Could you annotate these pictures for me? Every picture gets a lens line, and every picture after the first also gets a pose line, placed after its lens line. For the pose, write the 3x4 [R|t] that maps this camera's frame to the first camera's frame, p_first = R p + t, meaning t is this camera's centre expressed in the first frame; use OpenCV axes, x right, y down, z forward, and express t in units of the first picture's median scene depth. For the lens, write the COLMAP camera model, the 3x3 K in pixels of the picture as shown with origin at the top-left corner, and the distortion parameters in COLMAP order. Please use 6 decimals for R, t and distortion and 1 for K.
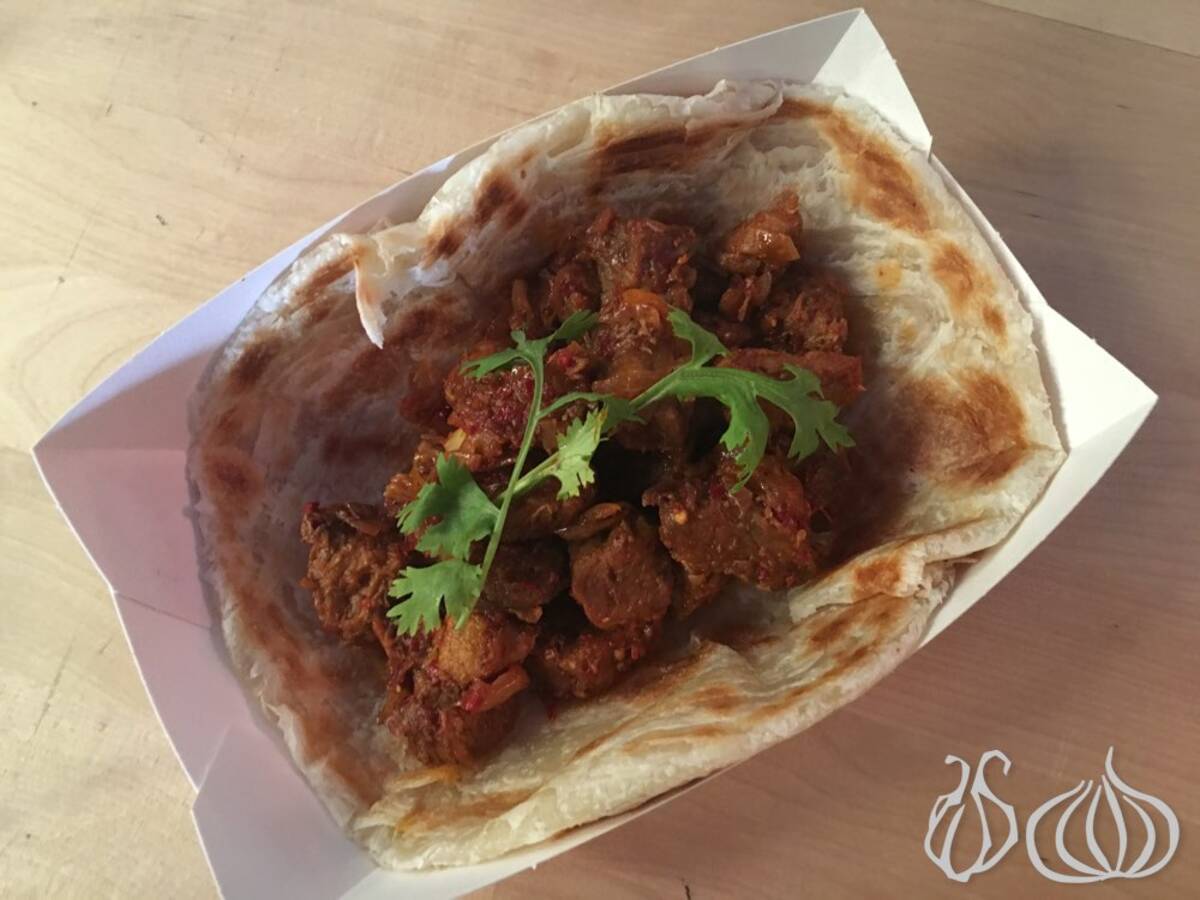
lens RADIAL K [[1012.0, 0, 600.0], [0, 1012.0, 450.0], [0, 0, 1]] dist [0.071647, -0.121904]
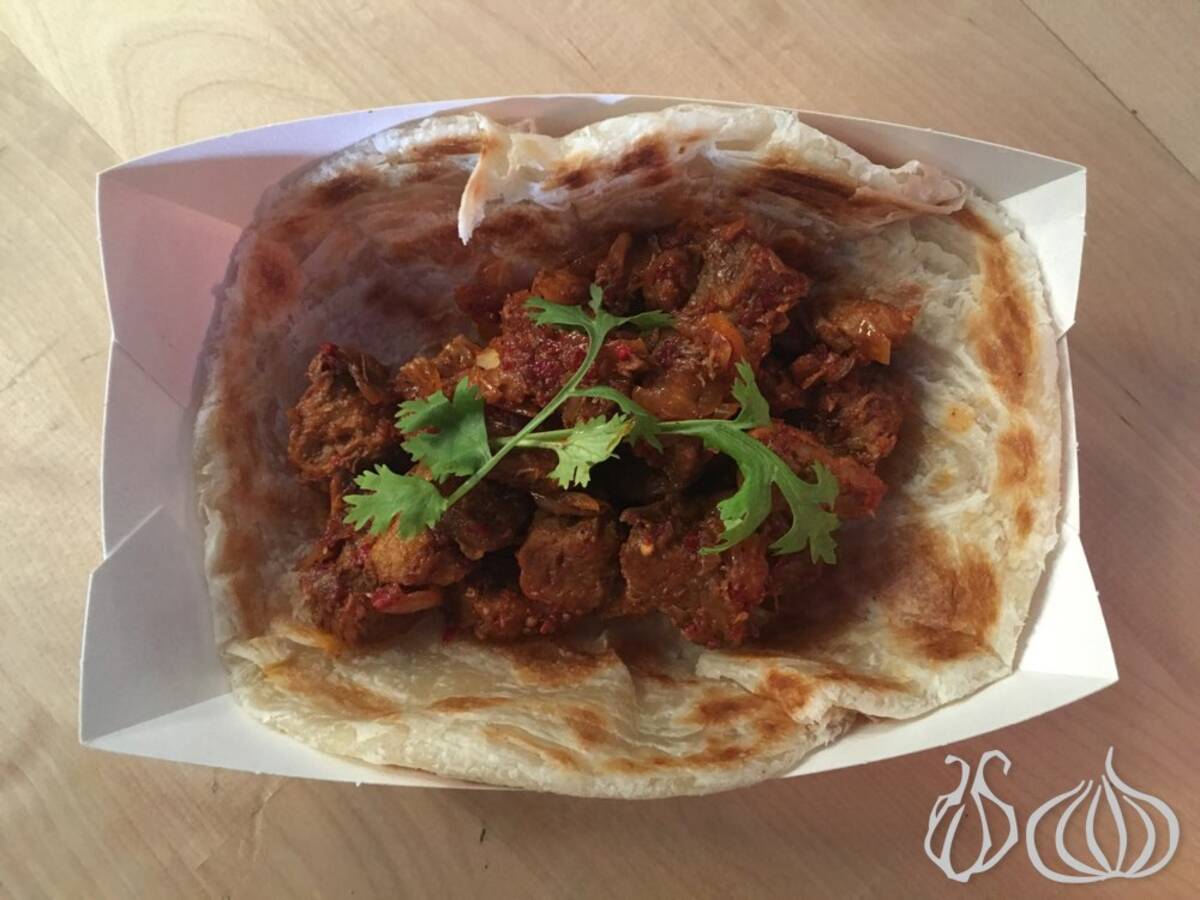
lens RADIAL K [[1012.0, 0, 600.0], [0, 1012.0, 450.0], [0, 0, 1]] dist [0.071647, -0.121904]
pose [[0.874069, 0.484459, 0.036091, -0.041955], [-0.483856, 0.861524, 0.153819, -0.141775], [0.043425, -0.151911, 0.987440, 0.017514]]
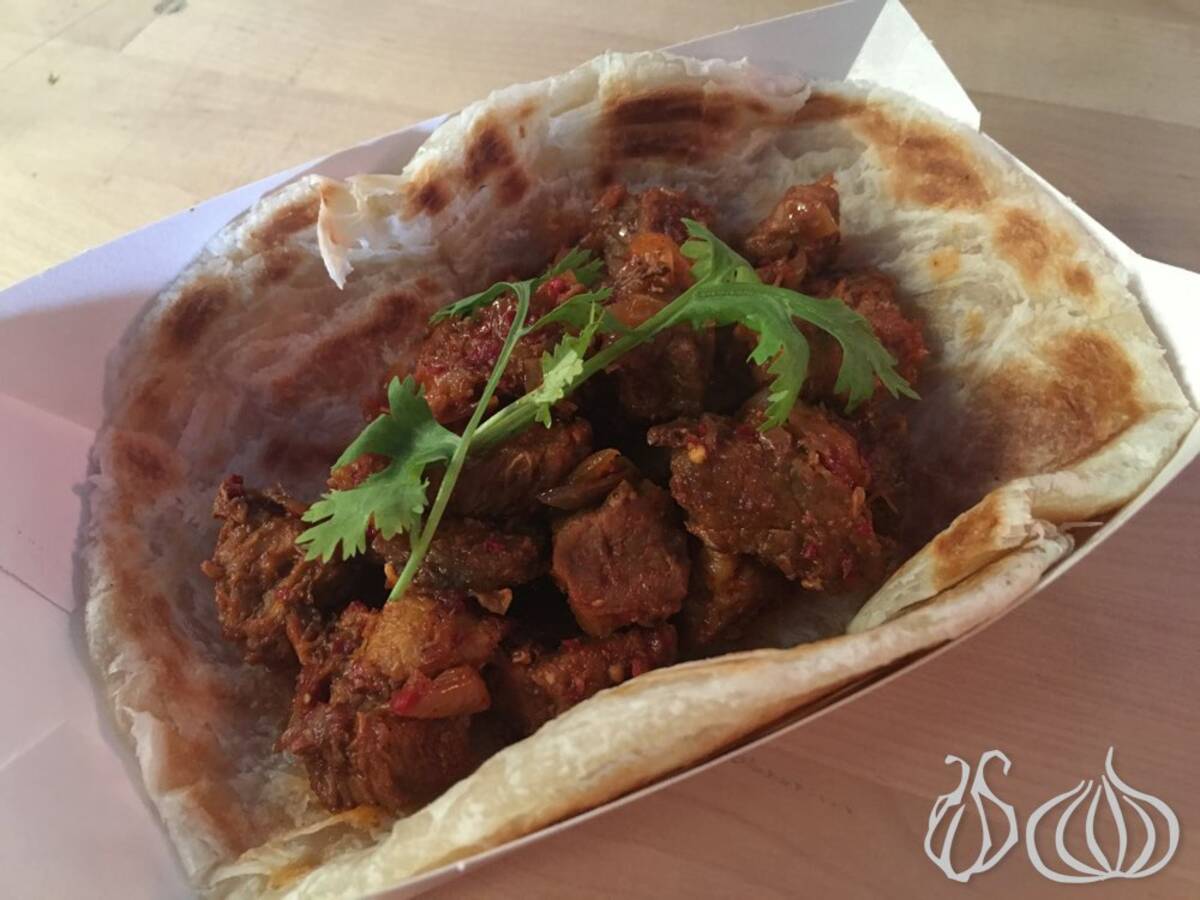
lens RADIAL K [[1034.8, 0, 597.7], [0, 1034.8, 454.9], [0, 0, 1]] dist [0.080730, -0.157818]
pose [[0.998948, 0.016301, -0.042866, 0.035662], [-0.030740, 0.931638, -0.362086, 0.330791], [0.034033, 0.363023, 0.931158, 0.253758]]
